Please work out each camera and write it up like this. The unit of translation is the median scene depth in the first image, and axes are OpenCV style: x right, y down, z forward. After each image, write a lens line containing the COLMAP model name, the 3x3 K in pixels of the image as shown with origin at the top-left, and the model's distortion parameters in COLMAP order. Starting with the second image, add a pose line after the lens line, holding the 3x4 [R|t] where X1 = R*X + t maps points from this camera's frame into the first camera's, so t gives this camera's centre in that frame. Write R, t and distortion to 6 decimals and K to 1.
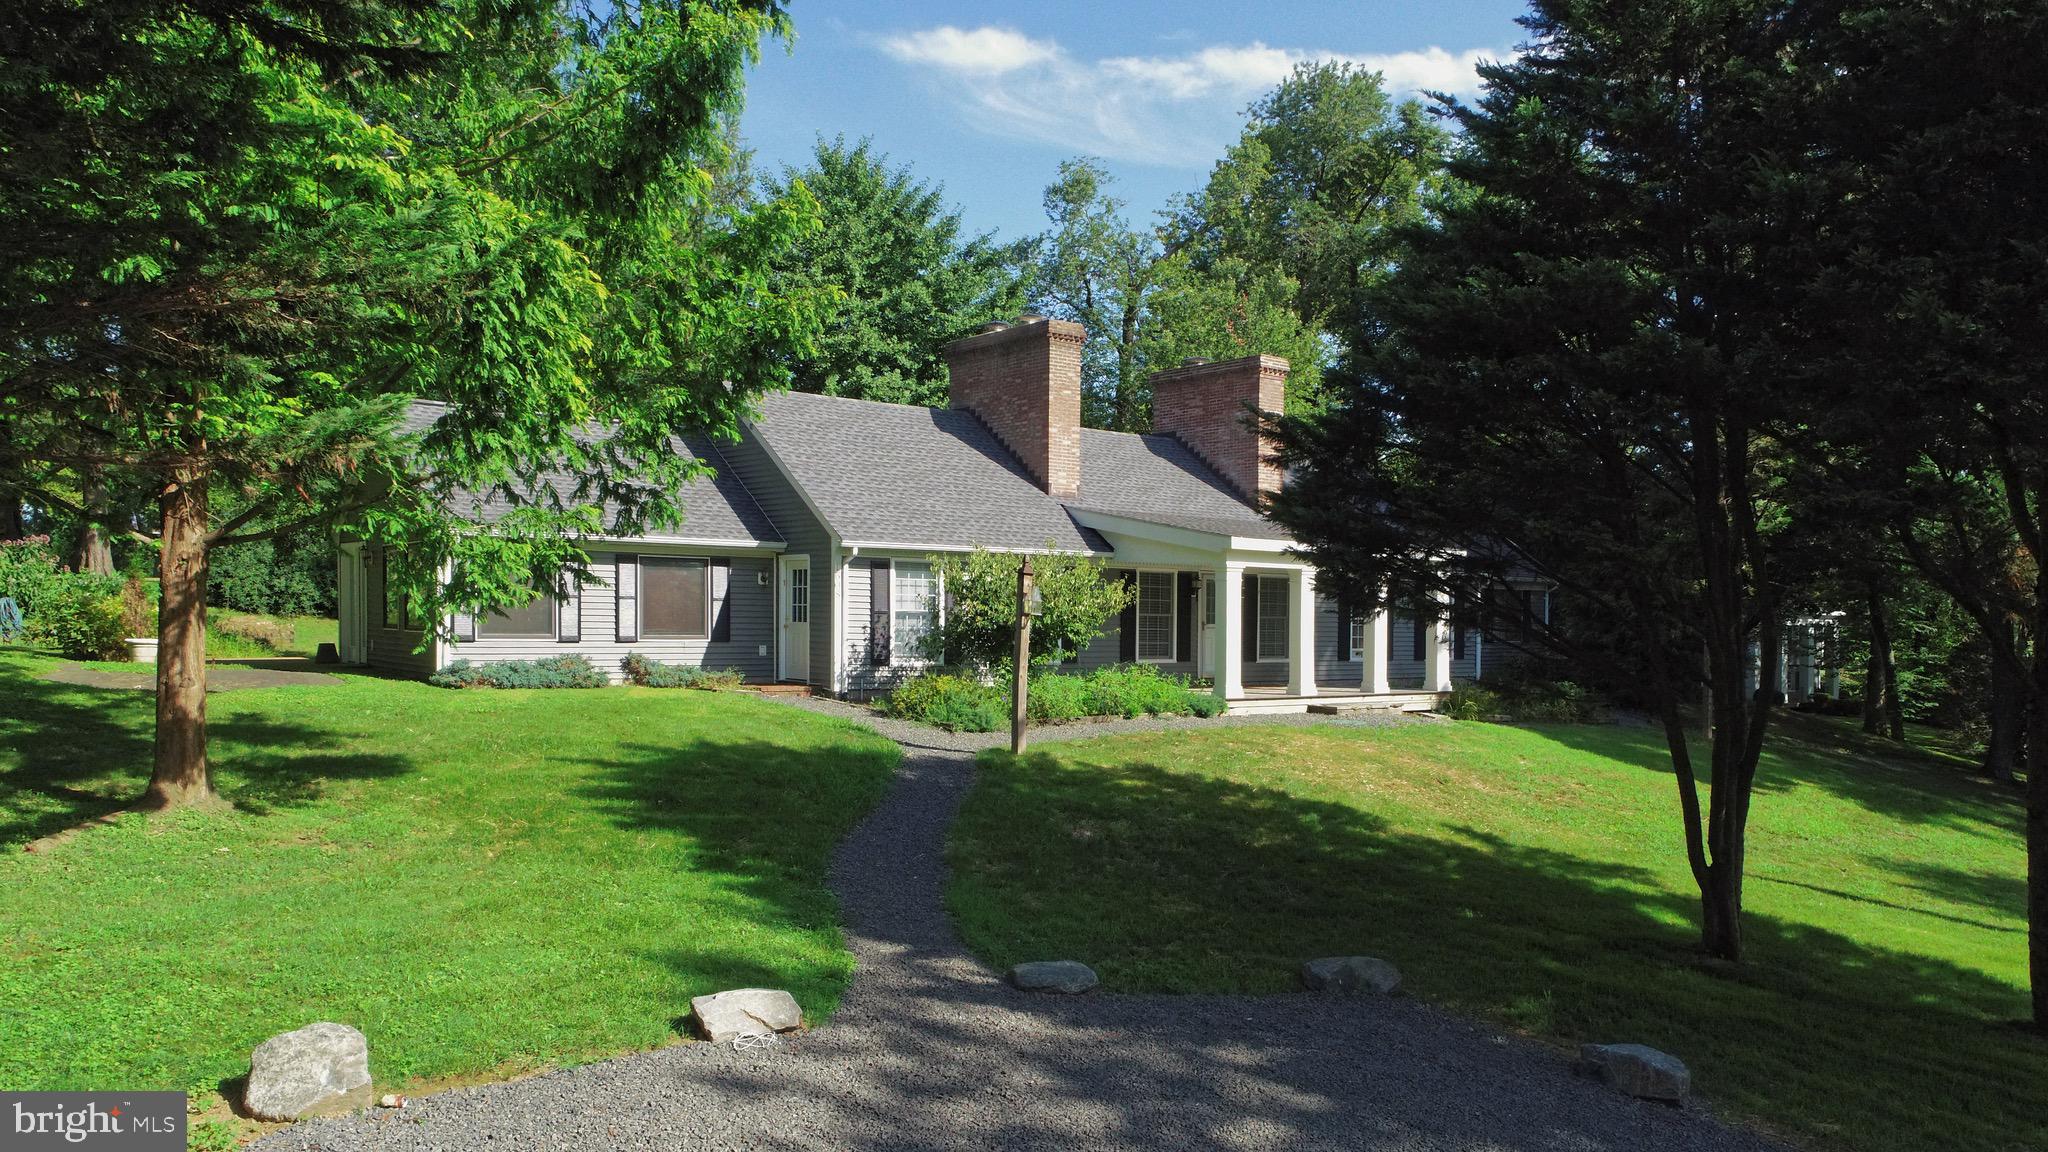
lens RADIAL K [[1452.1, 0, 1038.6], [0, 1452.1, 592.8], [0, 0, 1]] dist [0.002707, 0.001774]
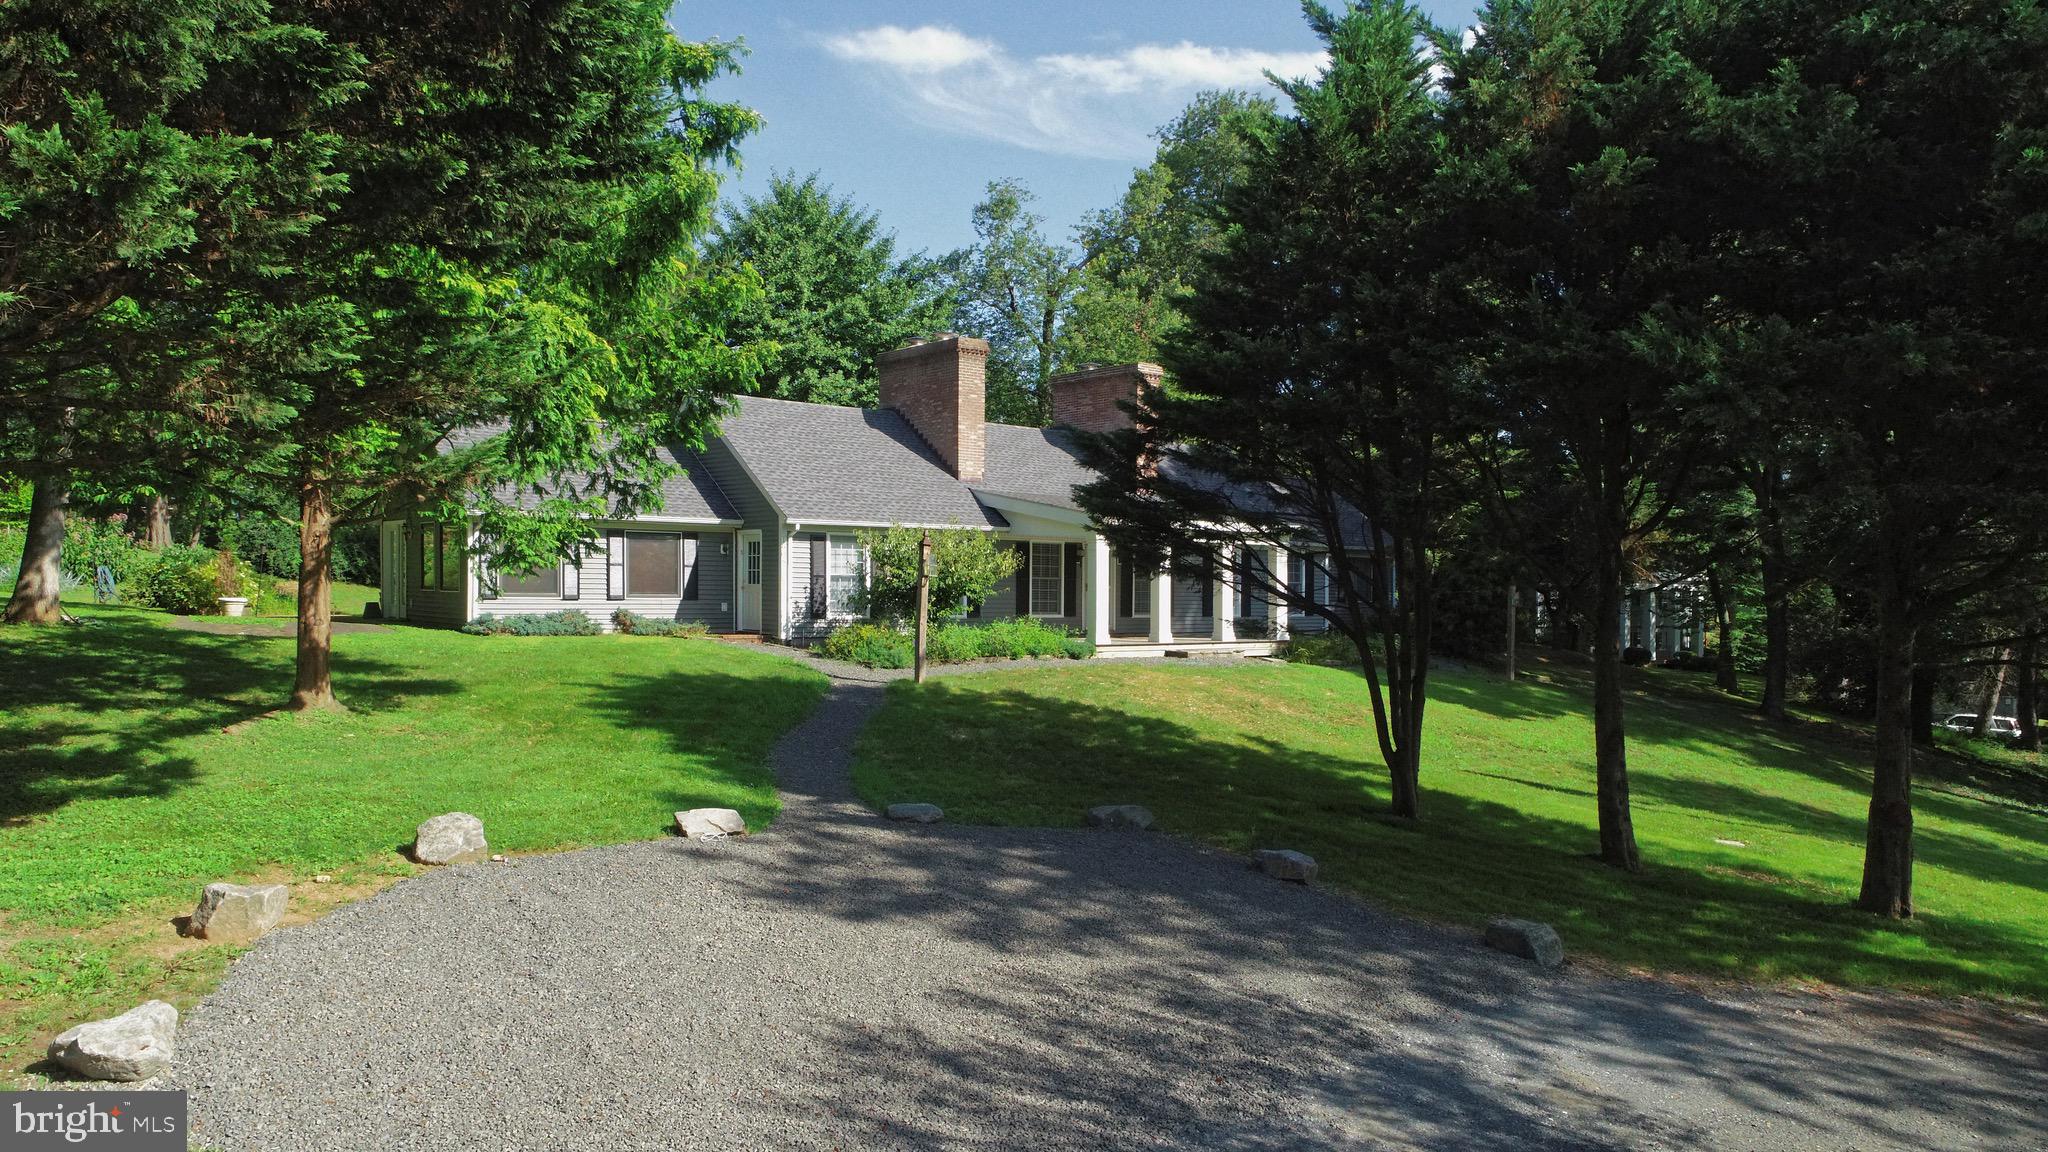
lens RADIAL K [[1452.1, 0, 1009.6], [0, 1452.1, 556.6], [0, 0, 1]] dist [0.002707, 0.001774]
pose [[0.999995, -0.002039, 0.002418, 0.065459], [0.002051, 0.999987, -0.004698, 0.003996], [-0.002408, 0.004703, 0.999986, -0.310604]]
